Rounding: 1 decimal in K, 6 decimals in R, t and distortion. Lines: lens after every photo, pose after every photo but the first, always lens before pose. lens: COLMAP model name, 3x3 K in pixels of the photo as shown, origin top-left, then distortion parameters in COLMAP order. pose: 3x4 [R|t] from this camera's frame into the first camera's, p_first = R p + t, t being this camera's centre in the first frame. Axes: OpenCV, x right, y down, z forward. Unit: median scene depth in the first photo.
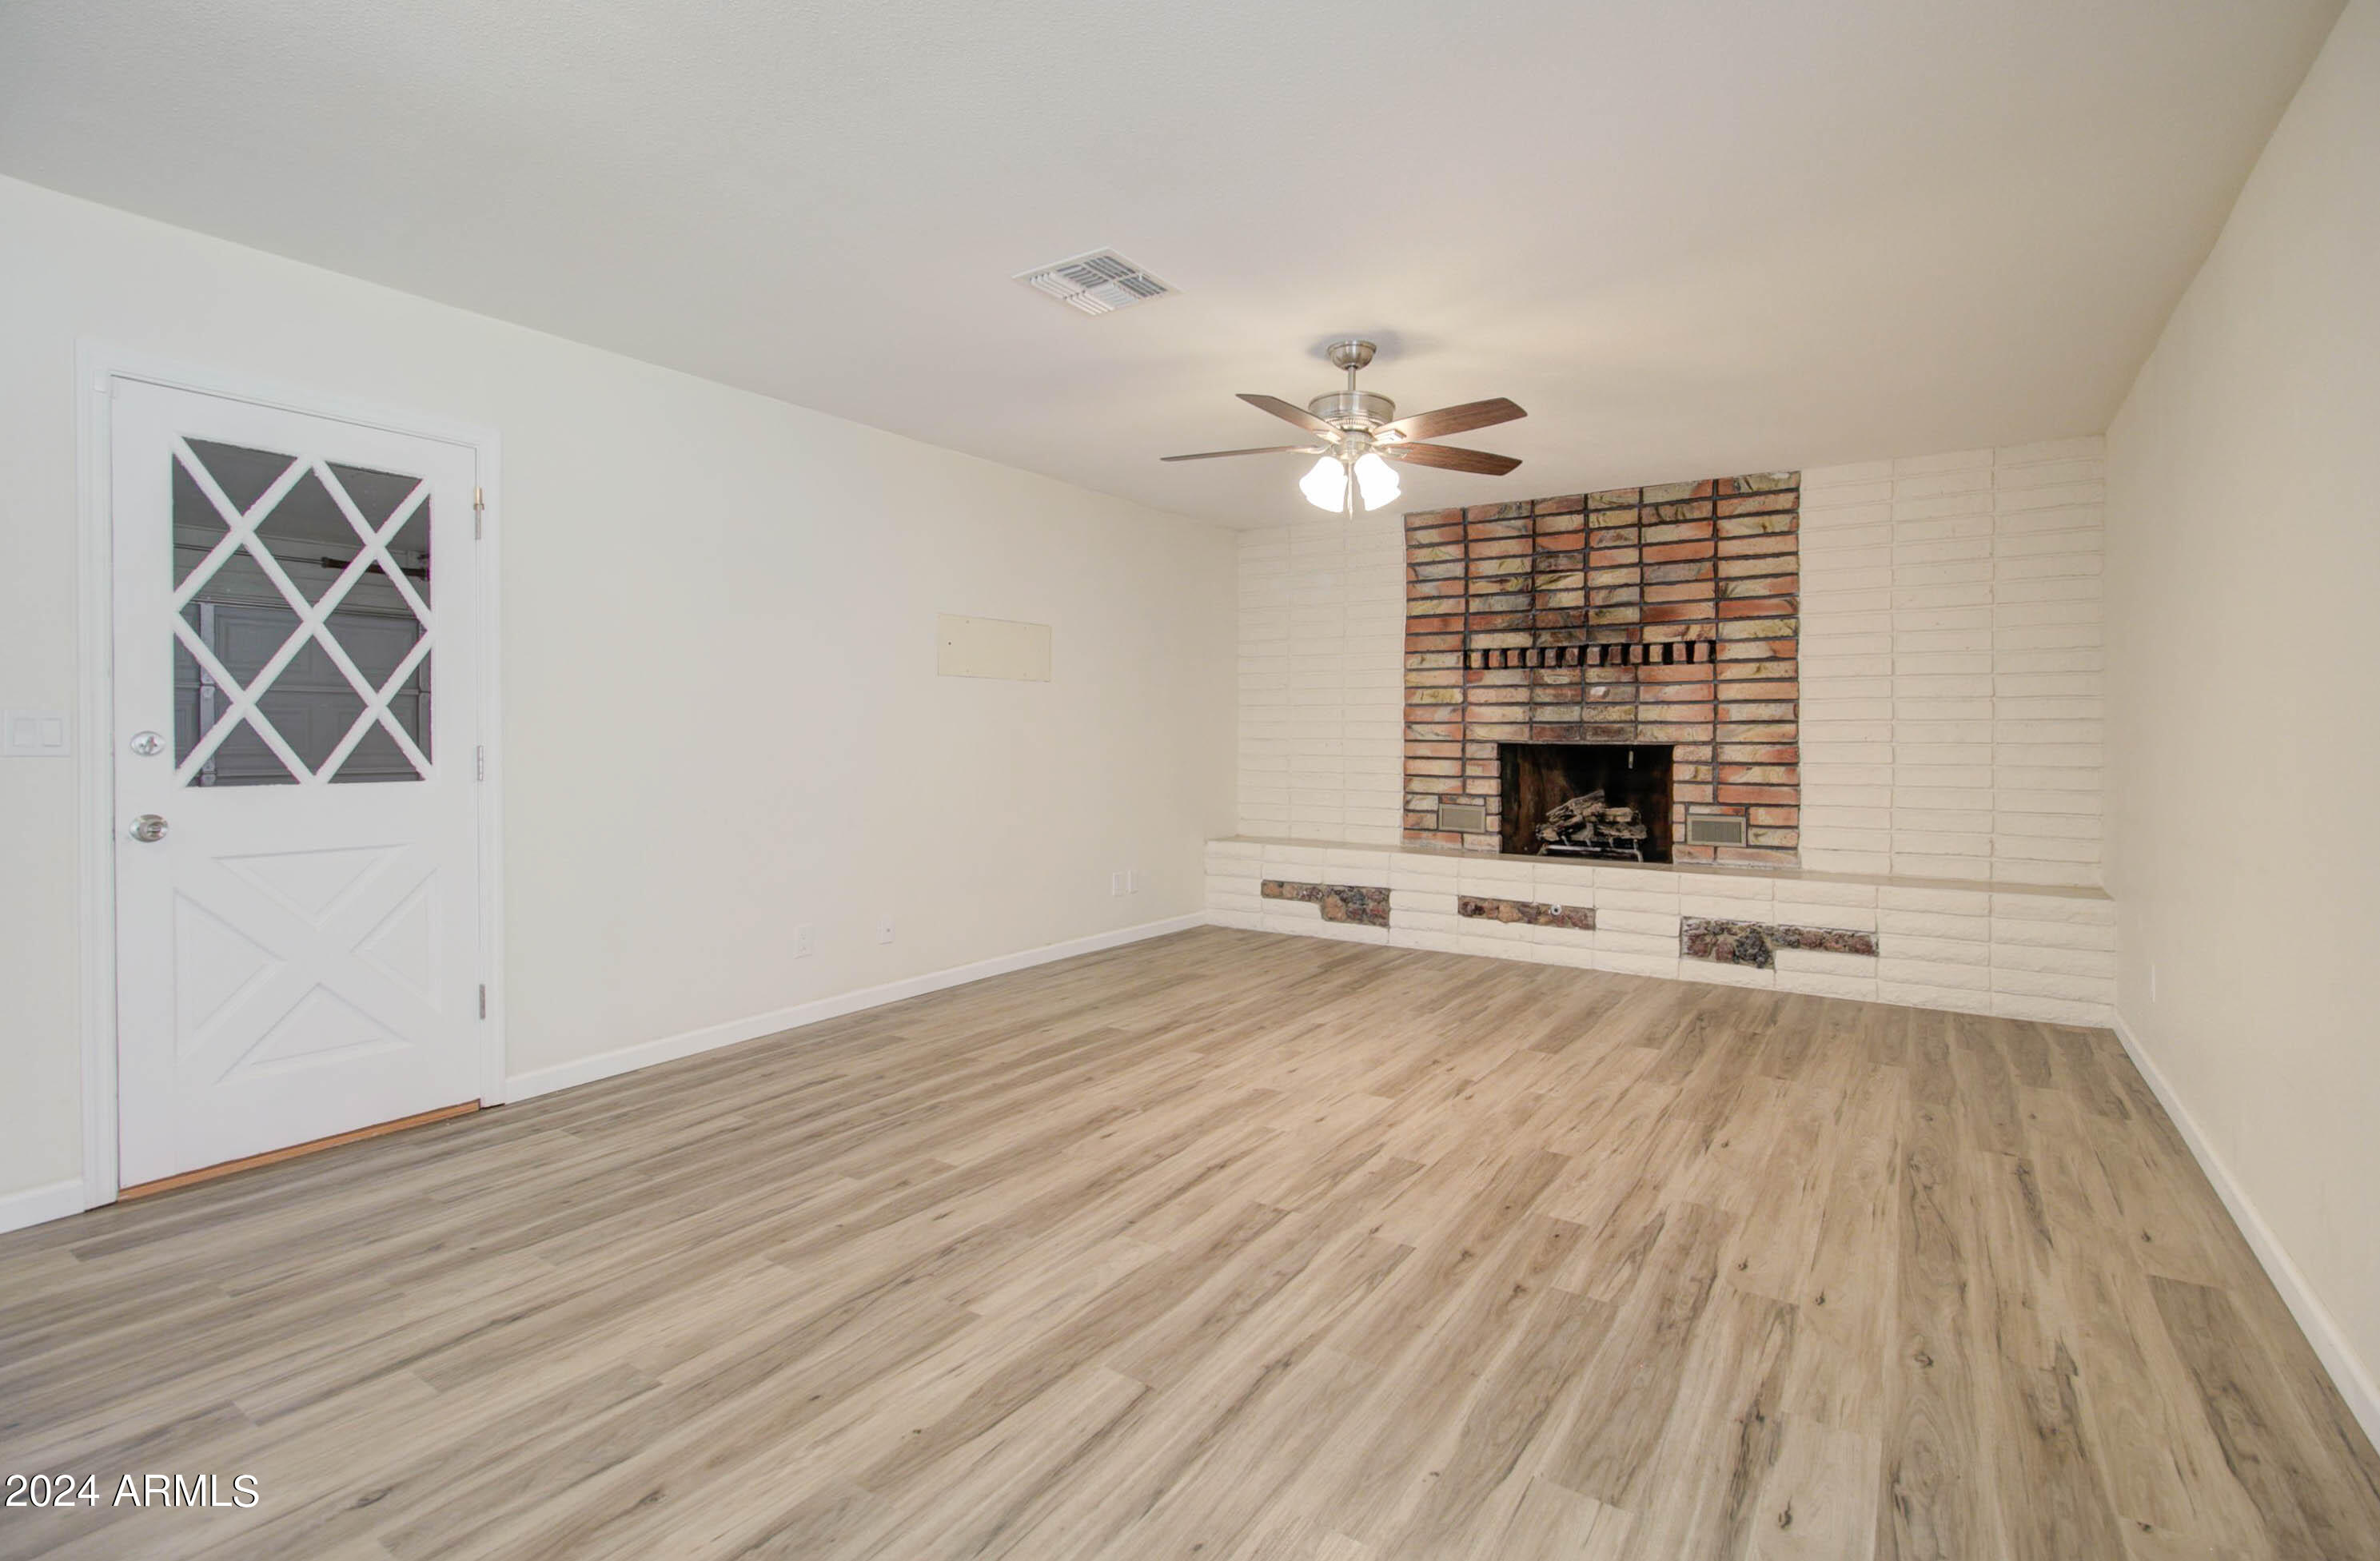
lens RADIAL K [[1099.4, 0, 1240.9], [0, 1099.4, 748.7], [0, 0, 1]] dist [-0.011192, 0.003644]
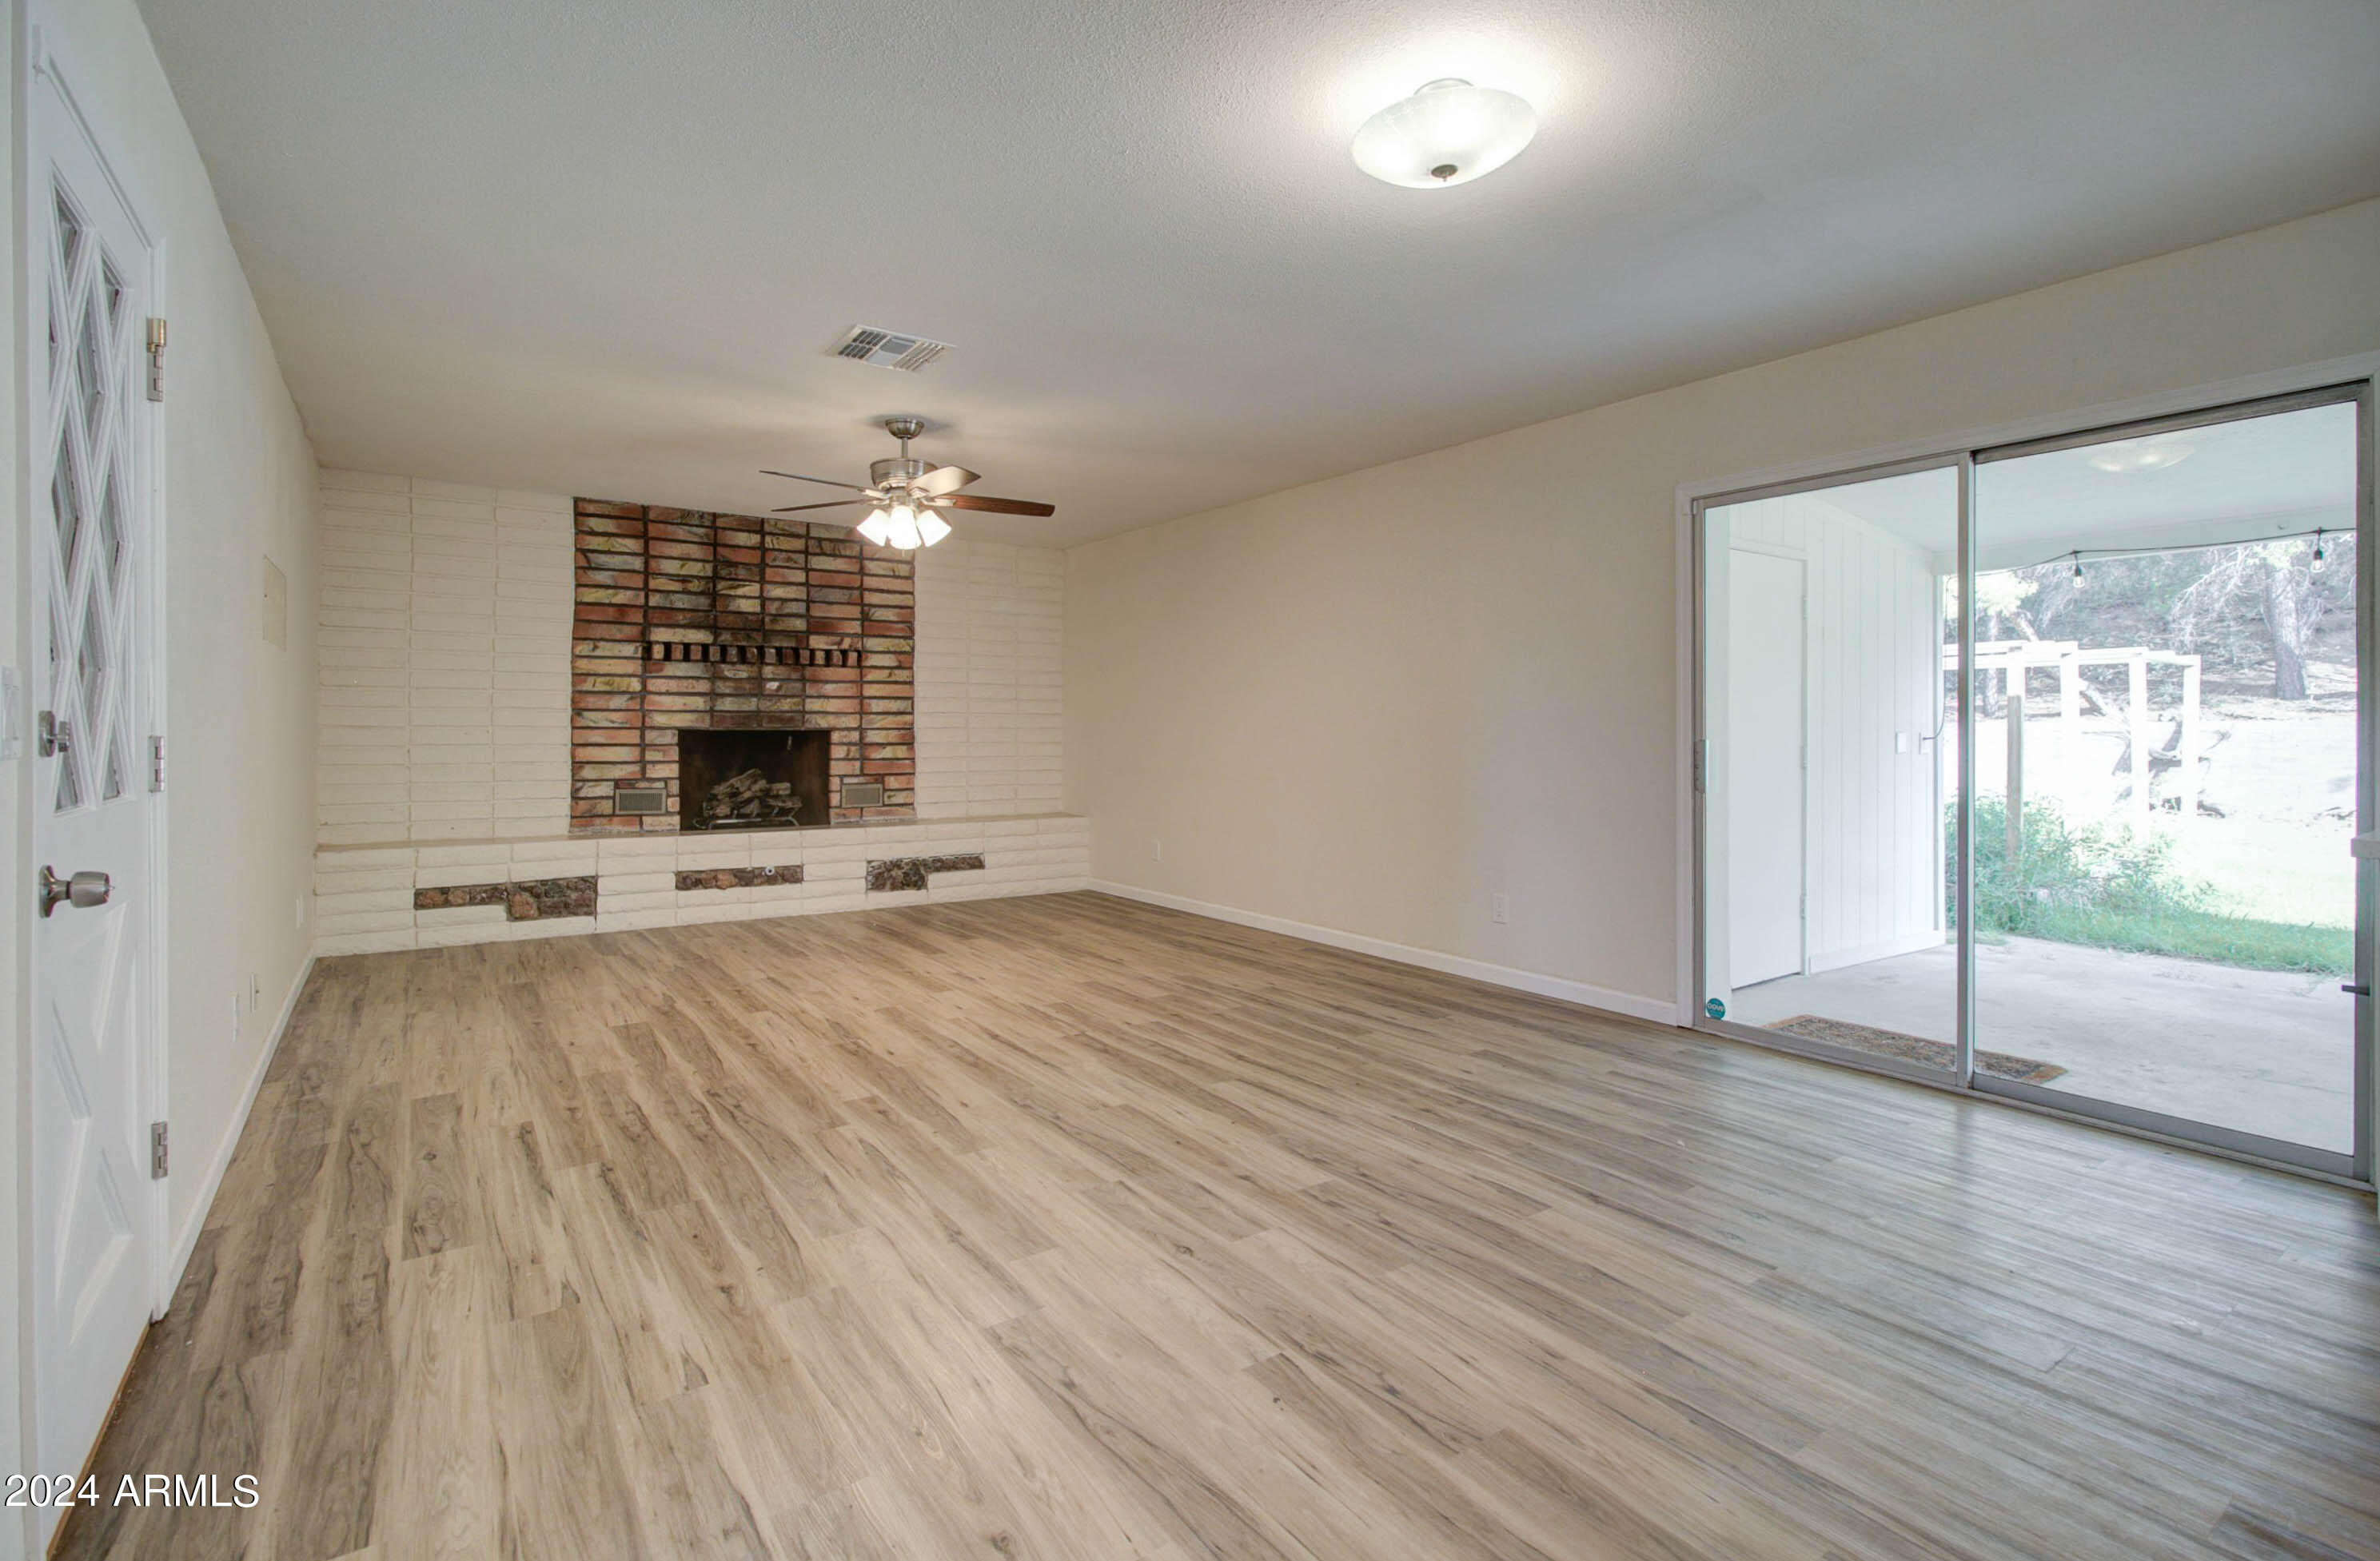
lens RADIAL K [[1099.4, 0, 1200.0], [0, 1099.4, 731.6], [0, 0, 1]] dist [-0.011192, 0.003644]
pose [[0.371389, -0.005944, 0.928458, -0.664600], [0.009091, 0.999955, 0.002766, -0.001586], [-0.928433, 0.007413, 0.371426, 0.136551]]
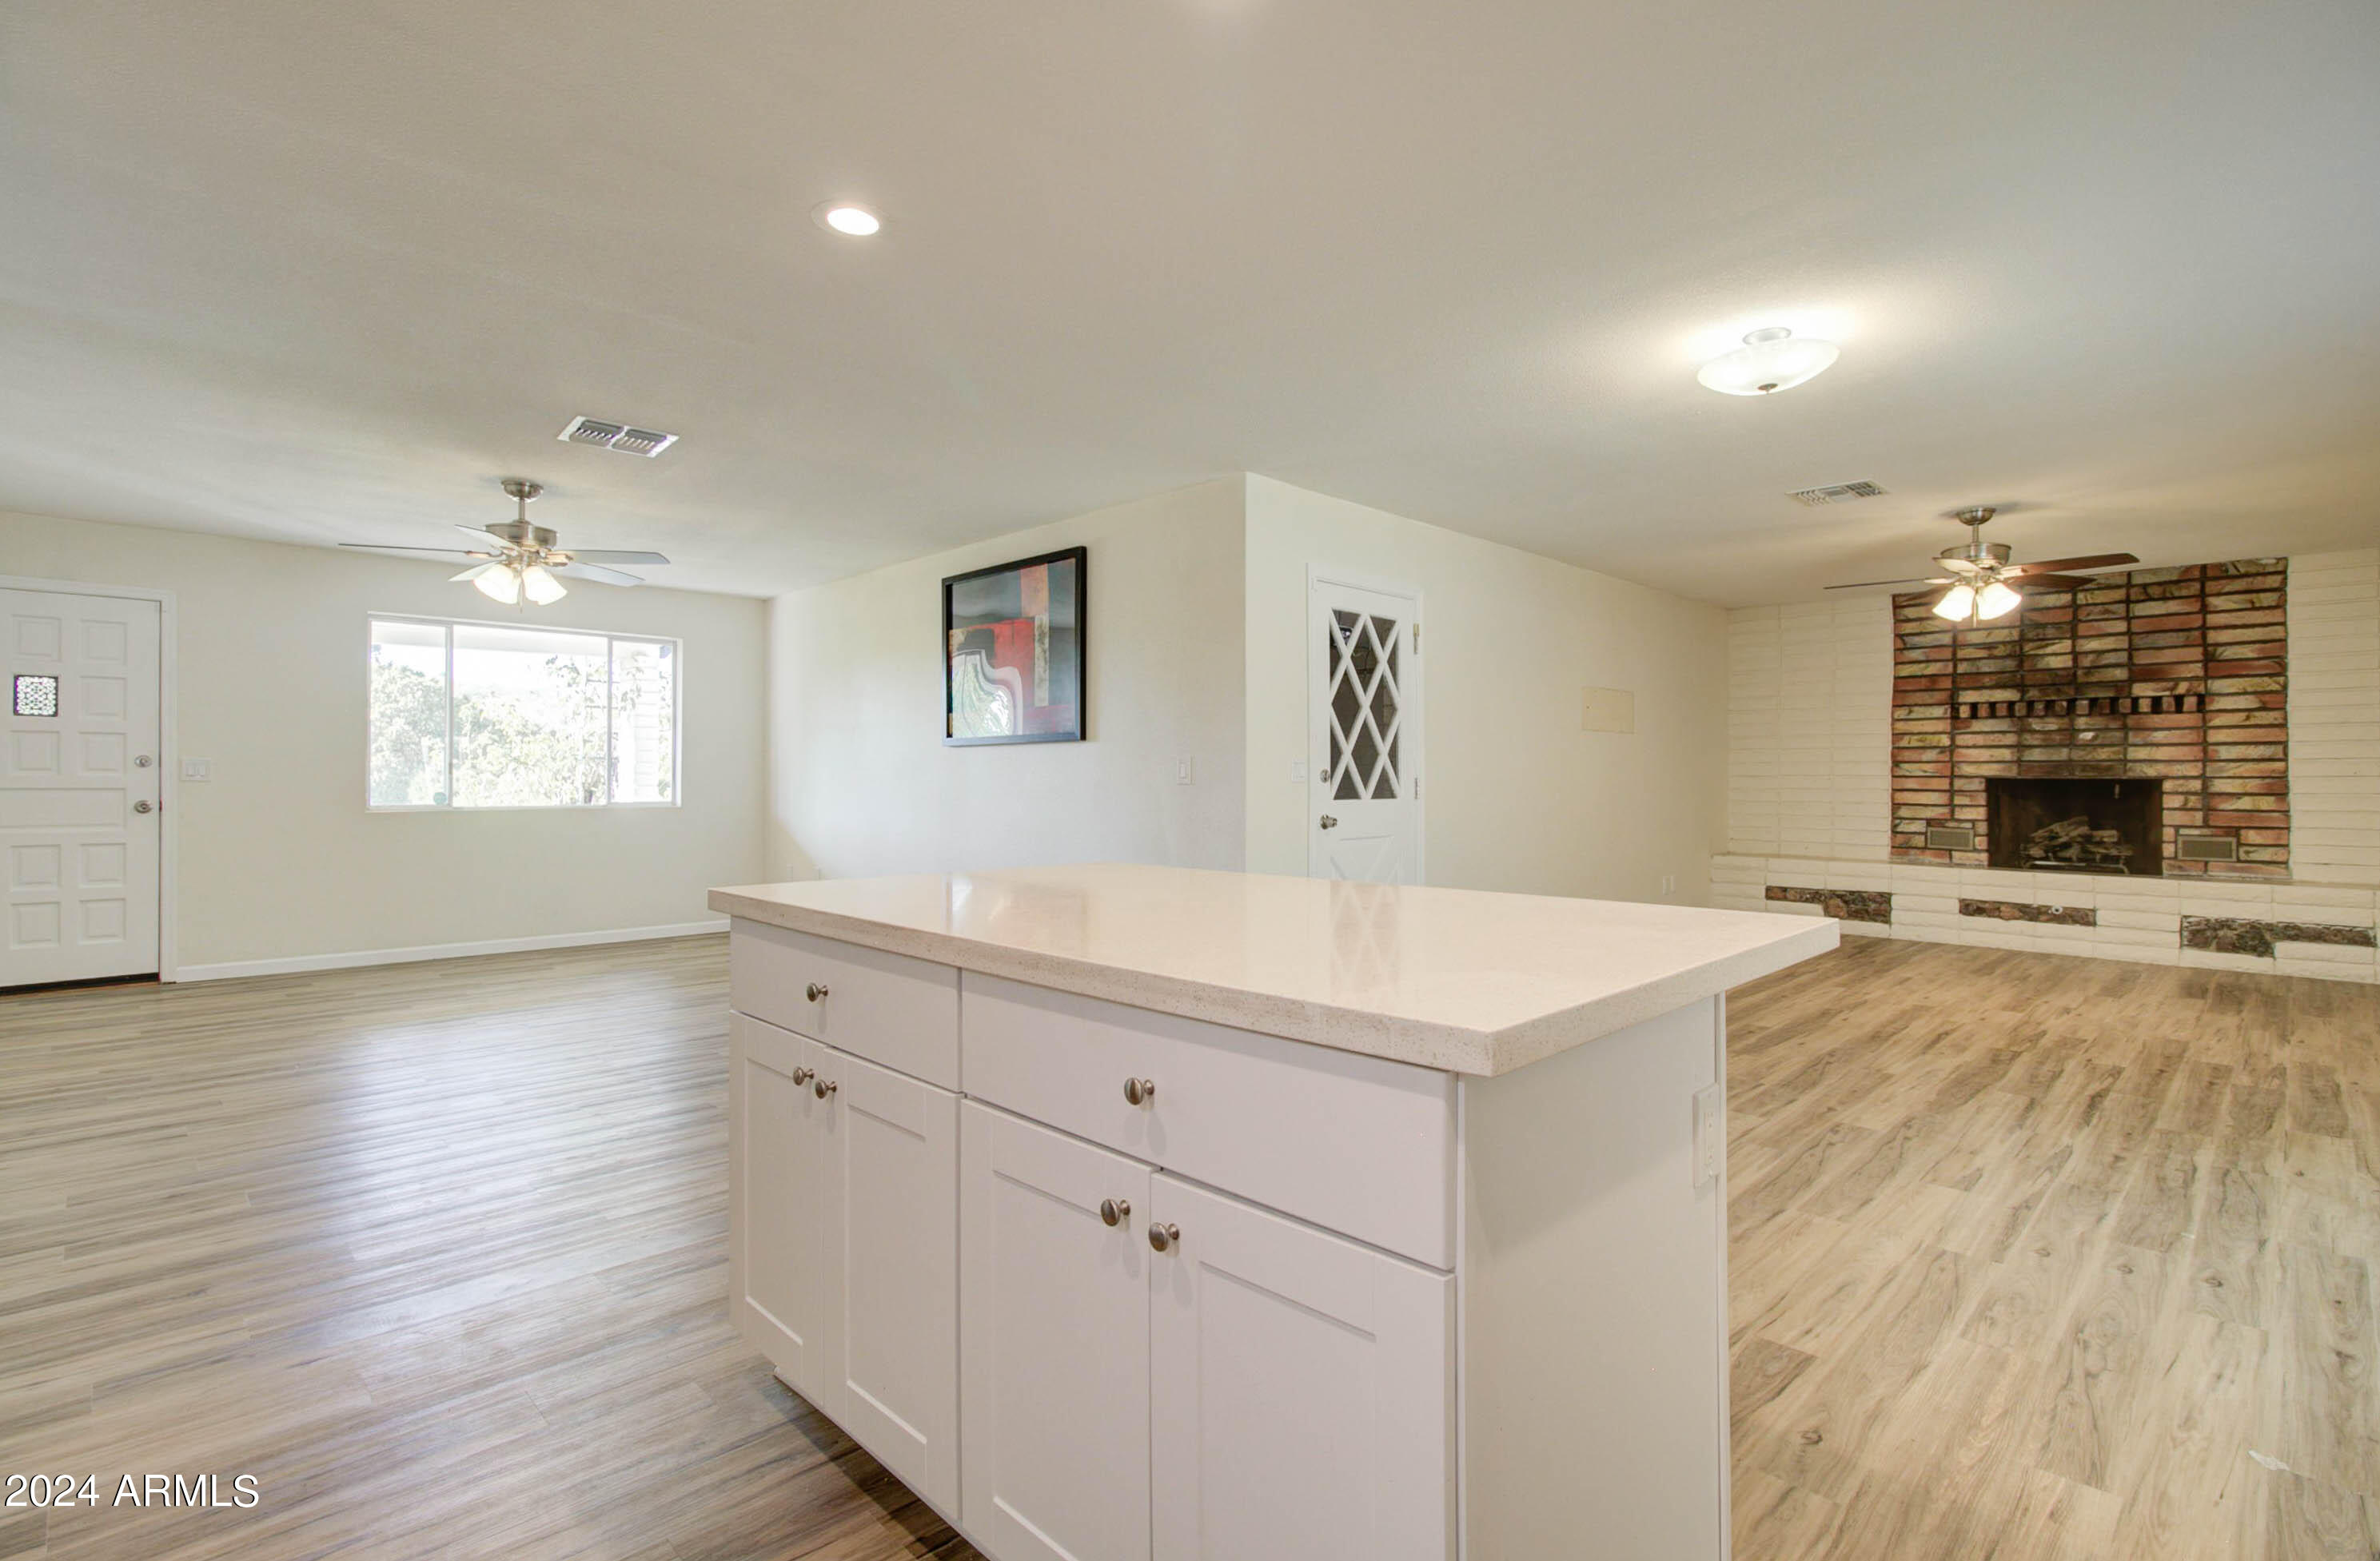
lens RADIAL K [[1099.4, 0, 1204.3], [0, 1099.4, 775.7], [0, 0, 1]] dist [-0.011192, 0.003644]
pose [[0.975876, -0.001139, -0.218322, -0.409805], [-0.001433, 0.999931, -0.011622, 0.009120], [0.218320, 0.011654, 0.975808, -0.457492]]
